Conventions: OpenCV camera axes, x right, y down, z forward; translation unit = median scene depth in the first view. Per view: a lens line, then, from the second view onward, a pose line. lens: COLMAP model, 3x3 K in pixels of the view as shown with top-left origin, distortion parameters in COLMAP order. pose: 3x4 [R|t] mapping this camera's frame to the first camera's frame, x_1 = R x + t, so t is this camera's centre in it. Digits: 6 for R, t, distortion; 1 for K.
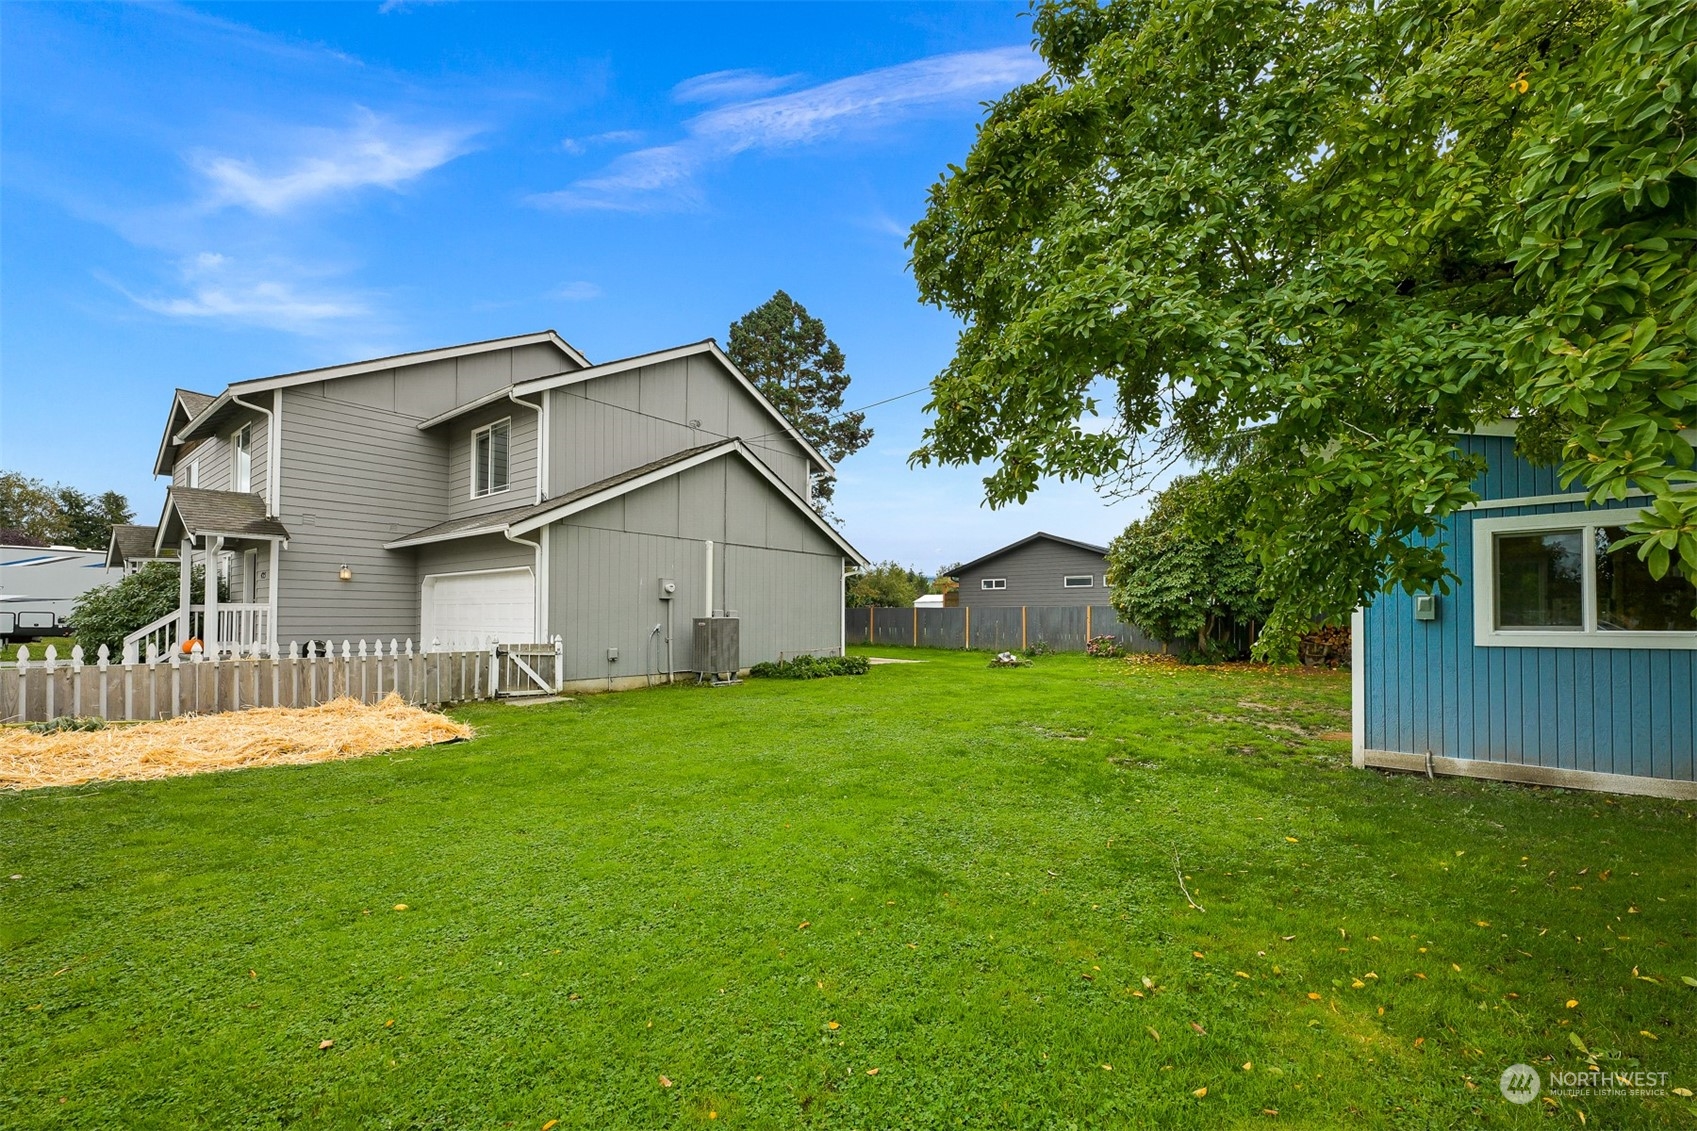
lens RADIAL K [[697.5, 0, 850.8], [0, 697.5, 608.6], [0, 0, 1]] dist [-0.000058, -0.000013]
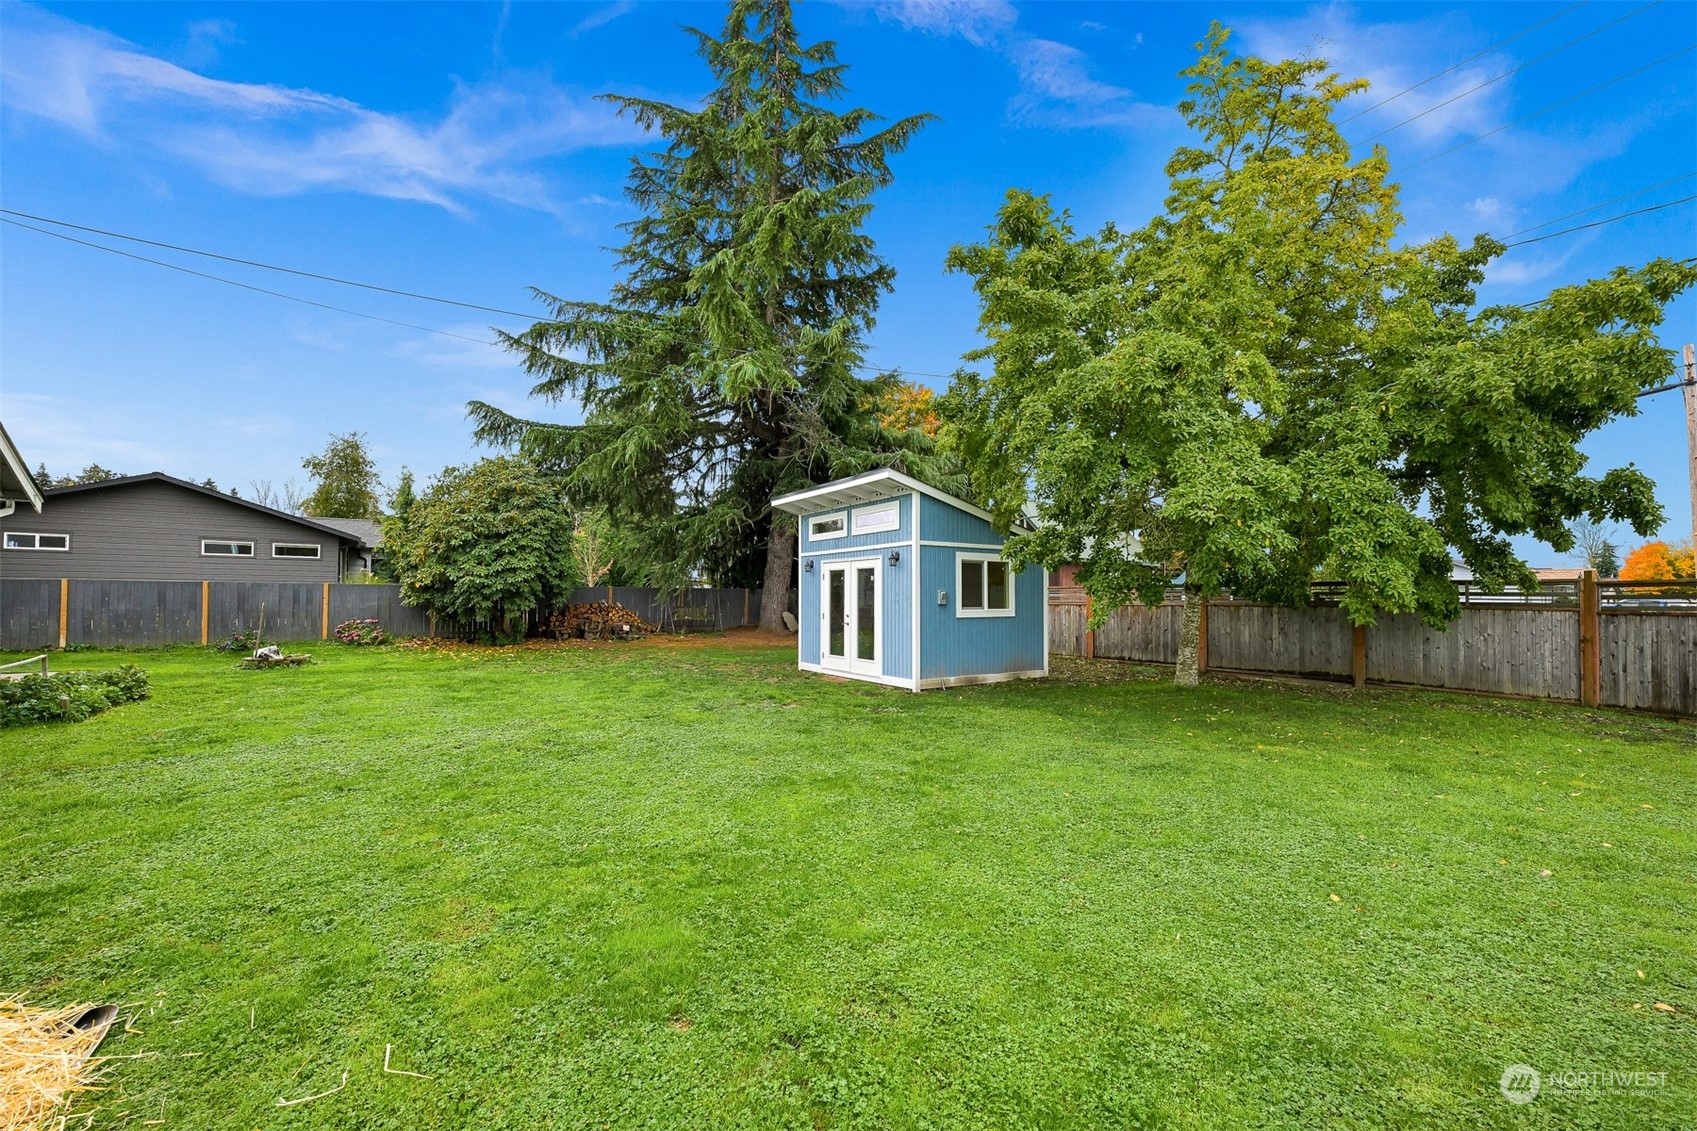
lens RADIAL K [[684.3, 0, 856.2], [0, 684.3, 594.4], [0, 0, 1]] dist [0.000645, 0.000044]
pose [[0.262186, 0.009093, 0.964974, -0.357301], [-0.019114, 0.999808, -0.004228, 0.000803], [-0.964828, -0.017336, 0.262310, 0.276138]]
